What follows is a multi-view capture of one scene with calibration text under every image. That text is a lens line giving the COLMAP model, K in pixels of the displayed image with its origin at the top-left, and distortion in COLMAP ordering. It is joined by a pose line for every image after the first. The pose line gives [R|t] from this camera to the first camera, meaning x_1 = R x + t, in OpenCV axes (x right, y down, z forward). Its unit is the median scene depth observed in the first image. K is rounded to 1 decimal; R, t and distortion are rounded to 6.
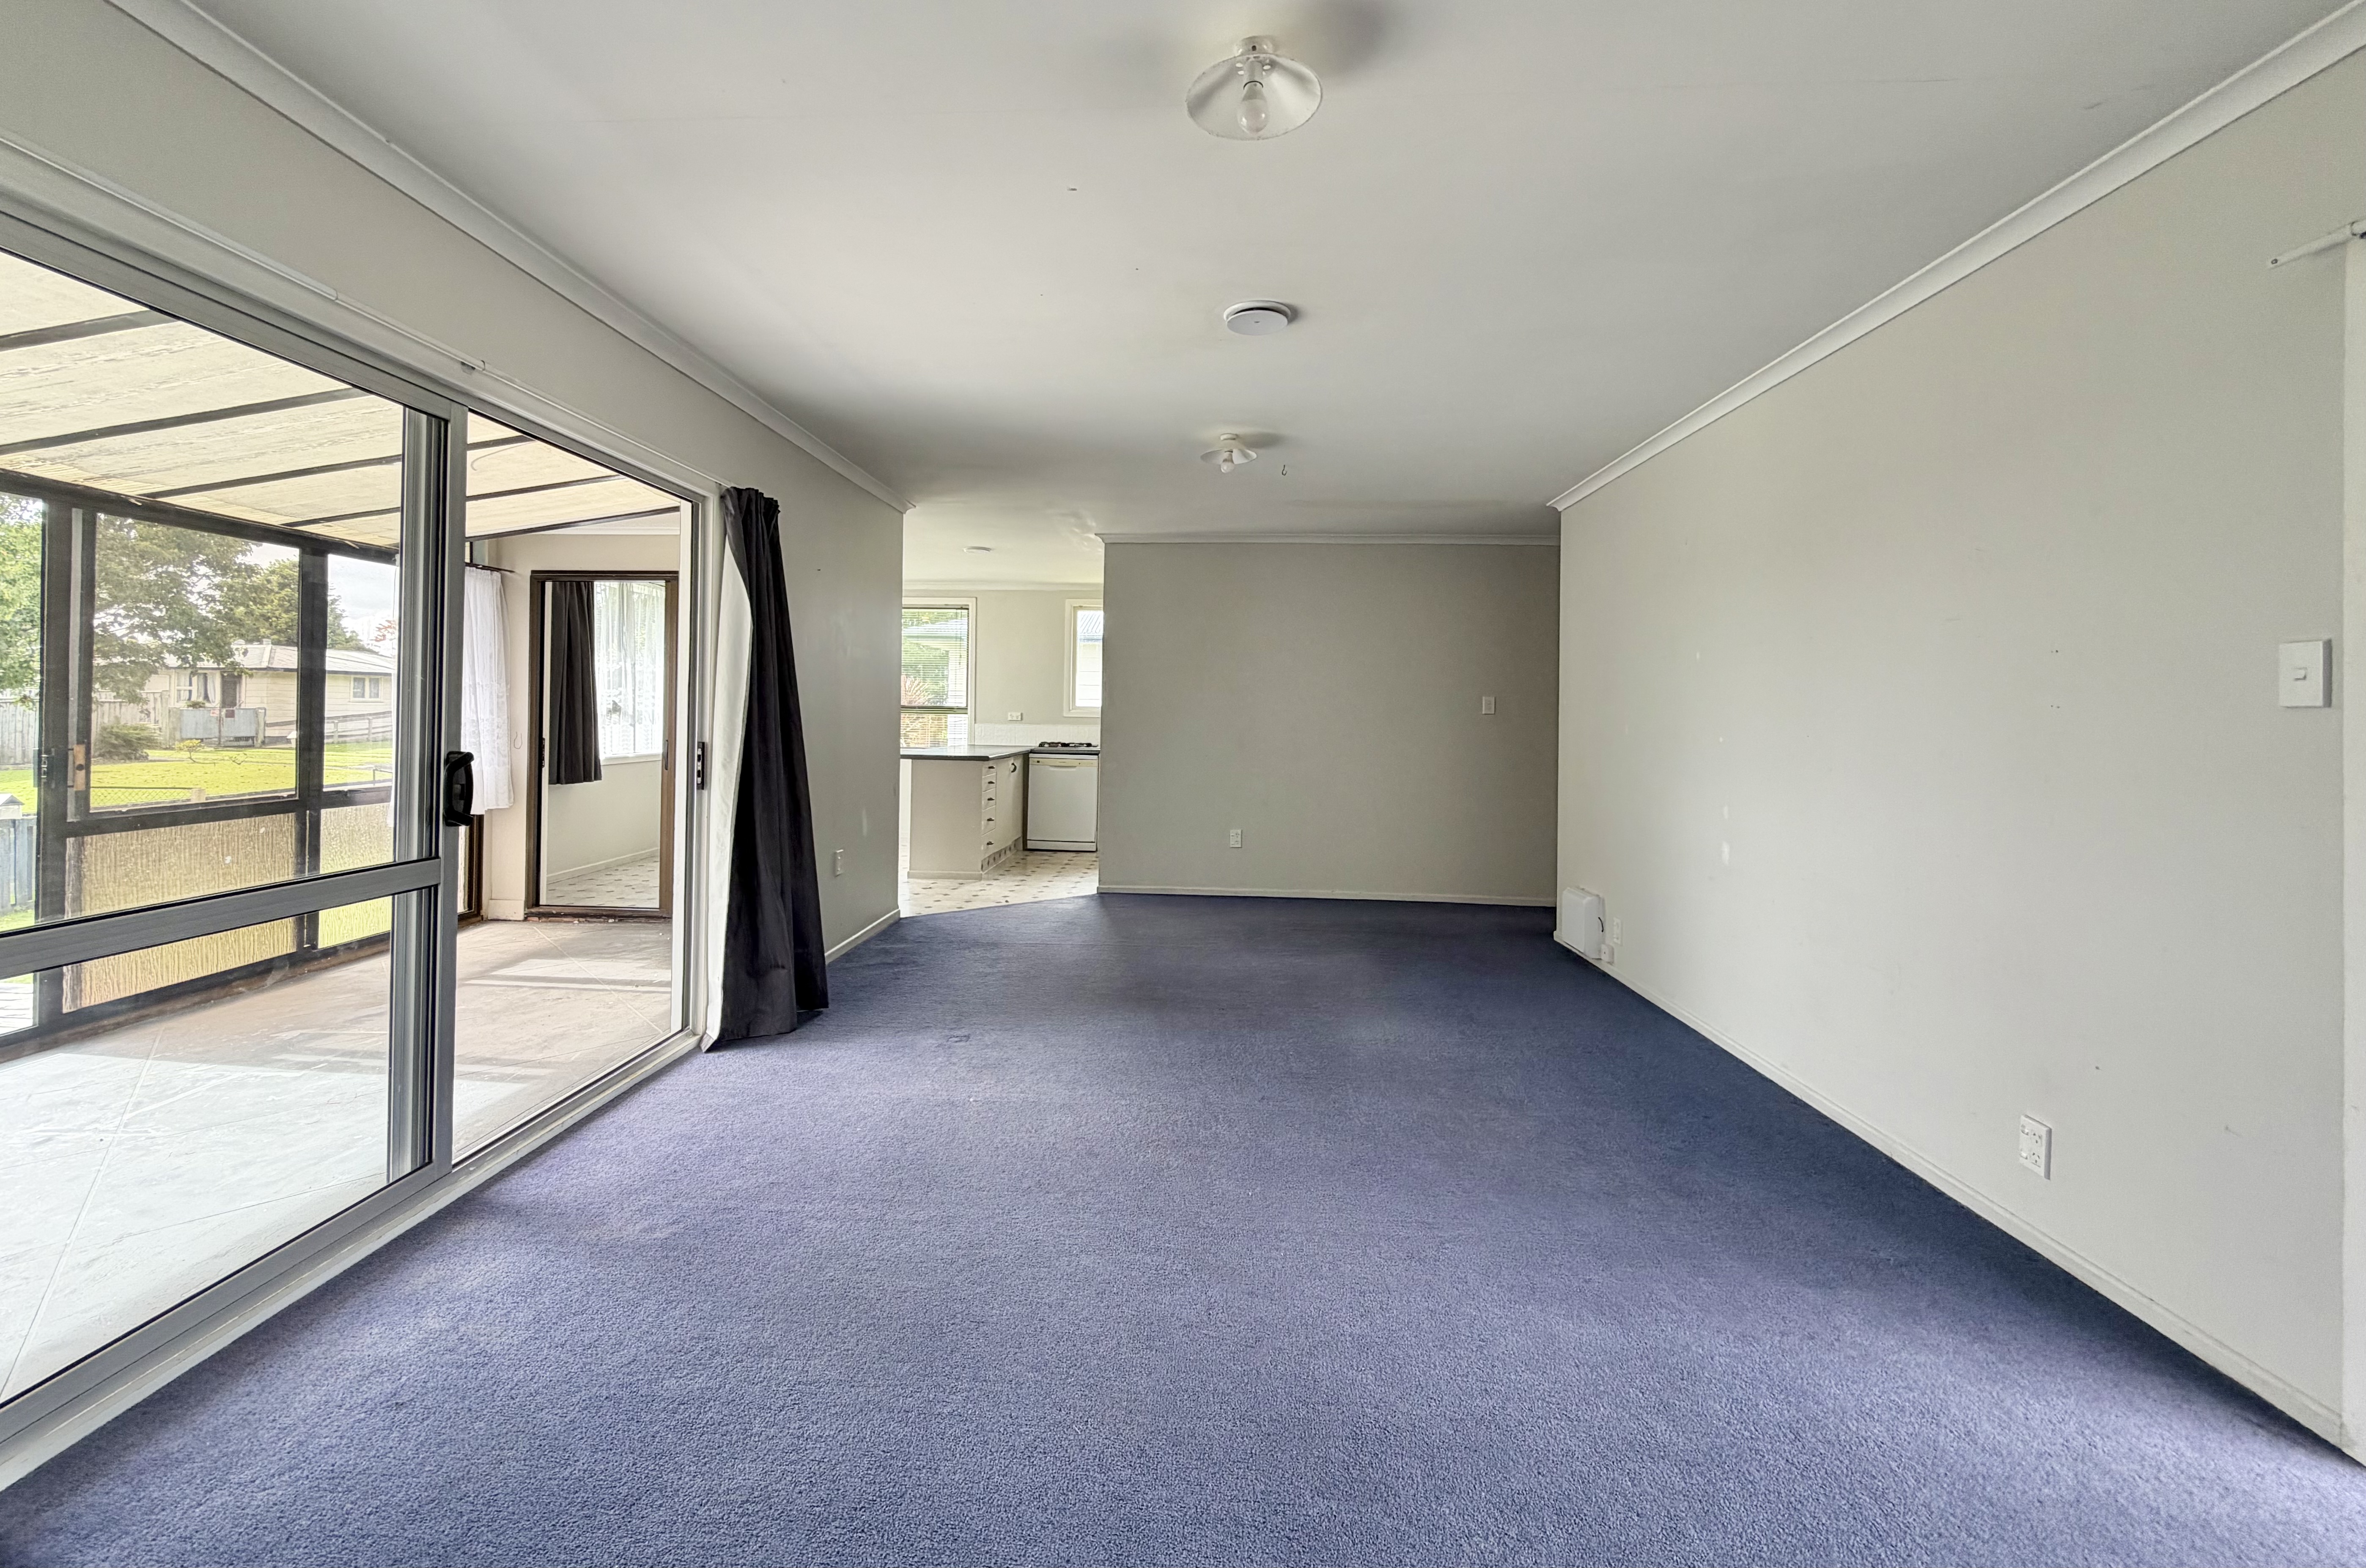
lens RADIAL K [[955.0, 0, 1117.6], [0, 955.0, 719.4], [0, 0, 1]] dist [0.003951, 0.000008]
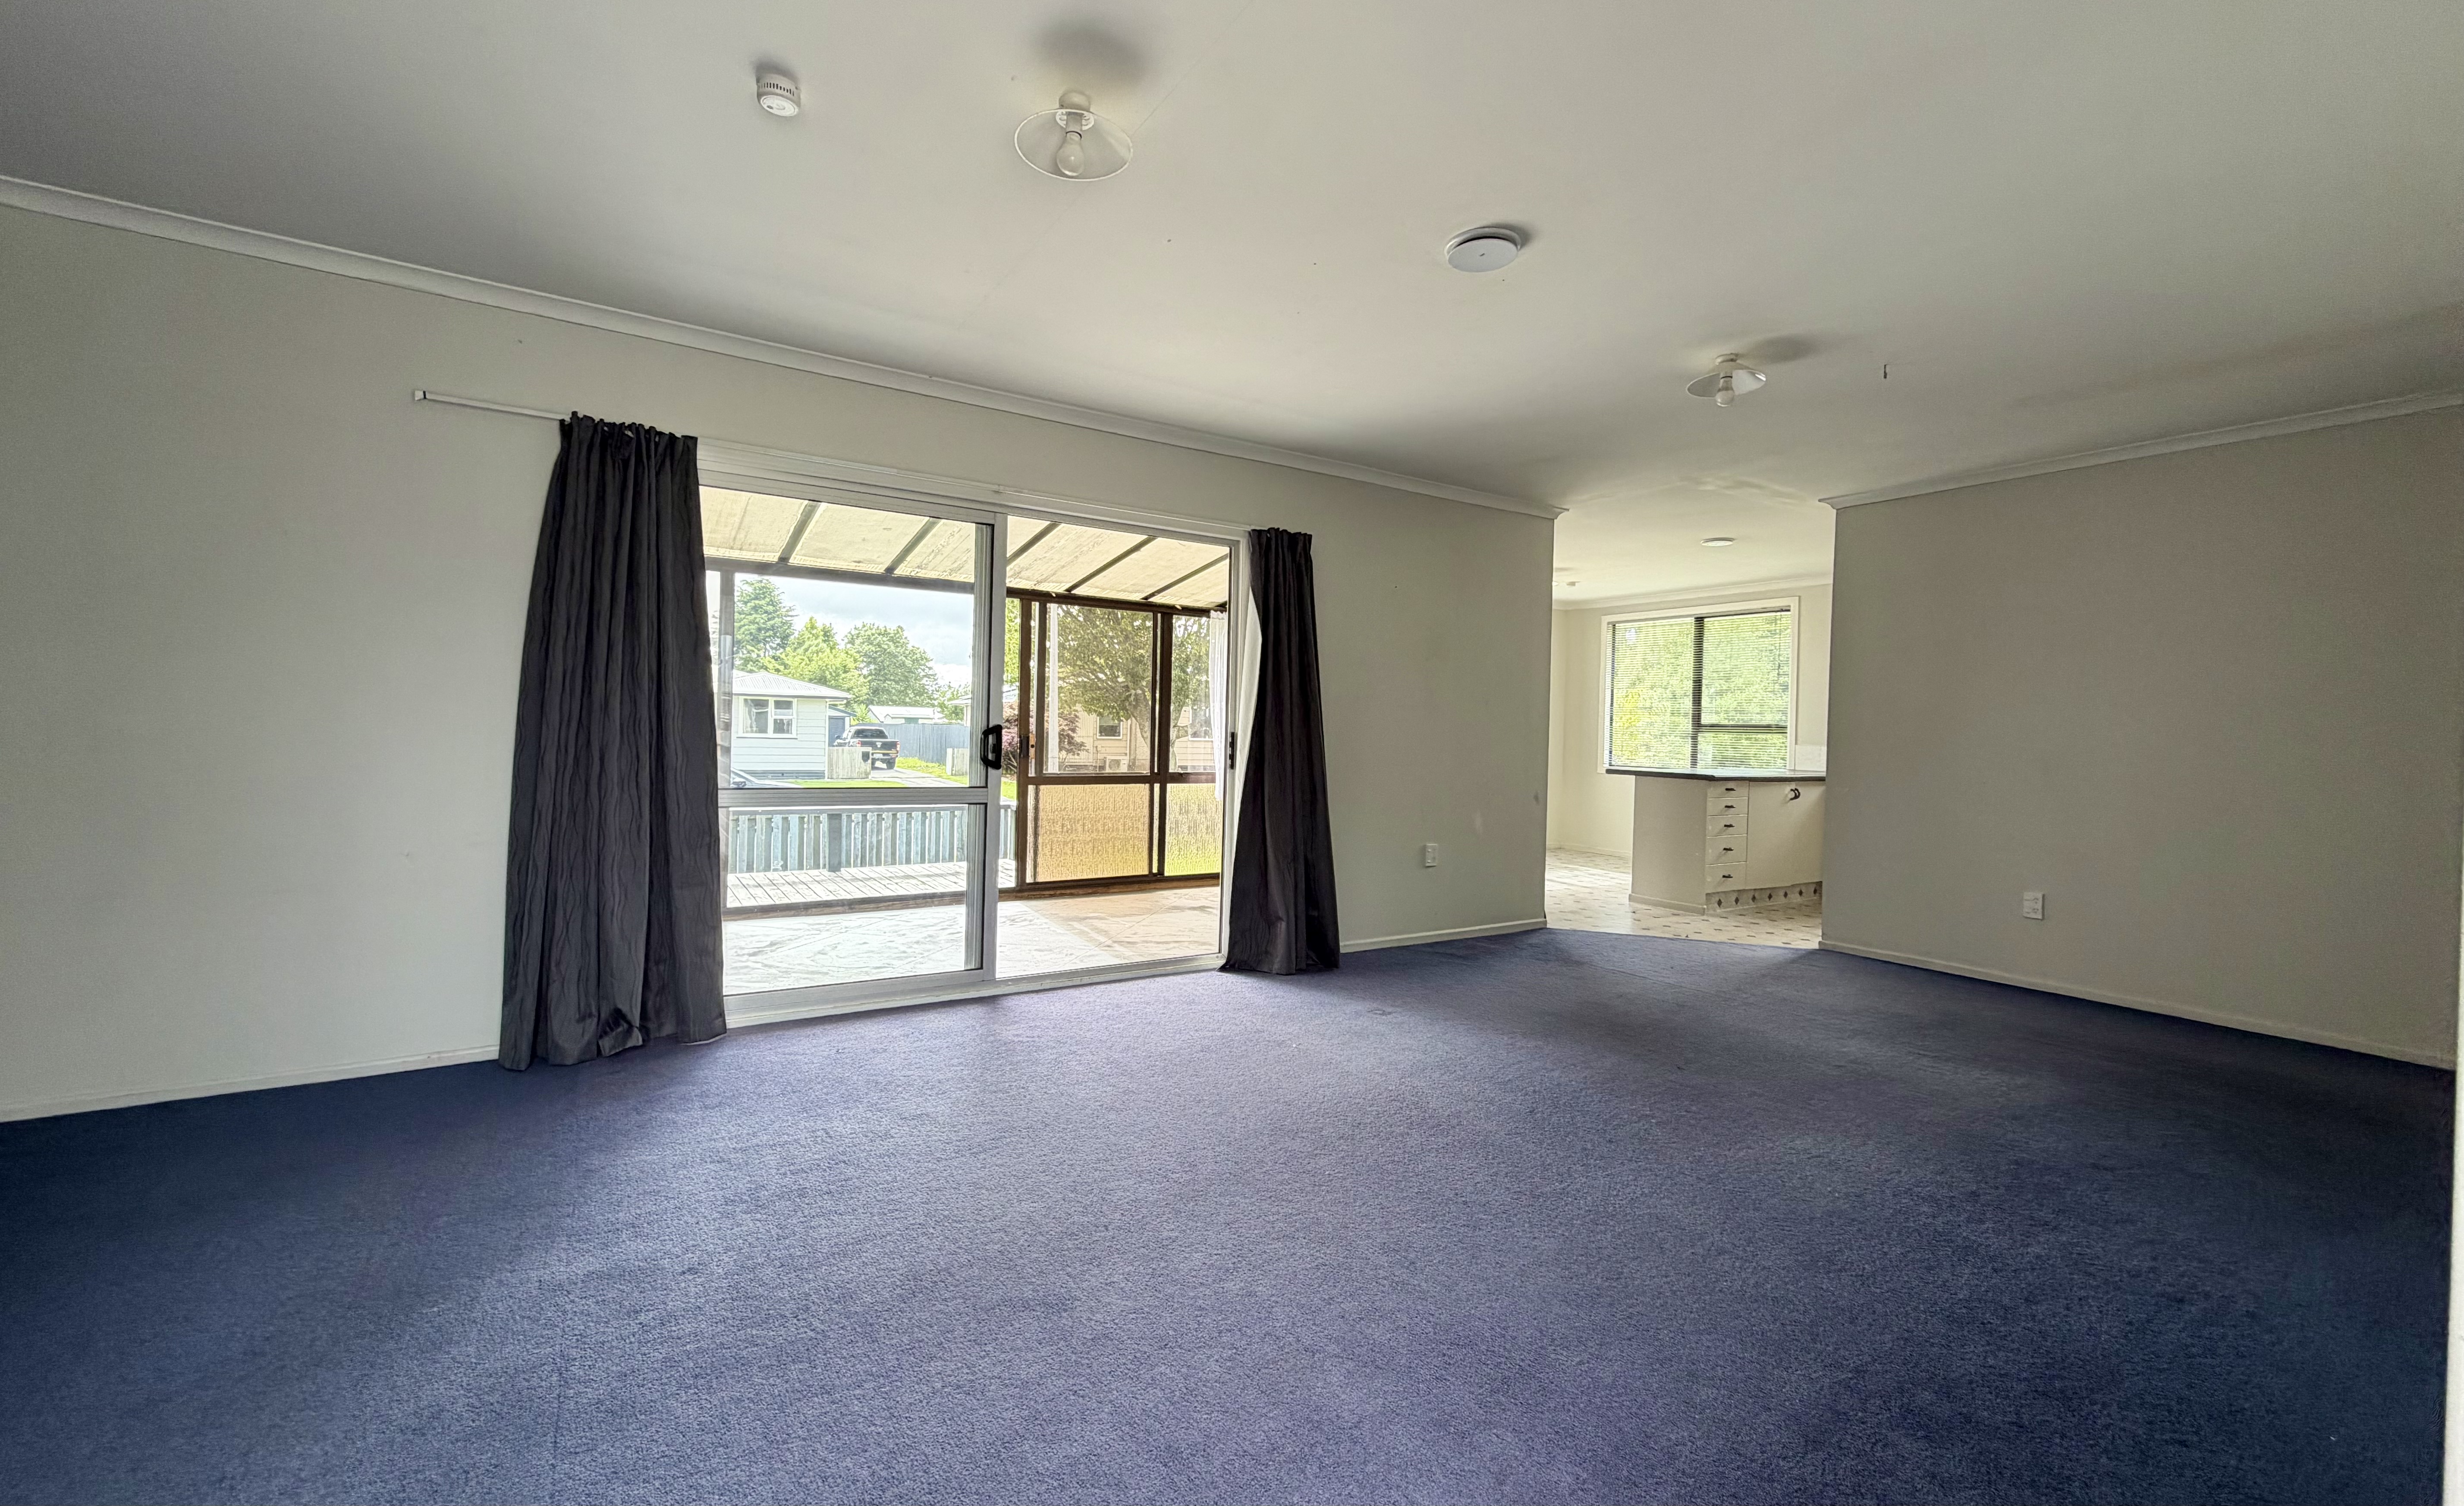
lens RADIAL K [[967.5, 0, 1236.2], [0, 967.5, 736.3], [0, 0, 1]] dist [0.003061, -0.000036]
pose [[0.596051, 0.004450, -0.802934, 0.568117], [-0.022107, 0.999696, -0.010871, 0.040253], [0.802642, 0.024231, 0.595968, 0.209646]]
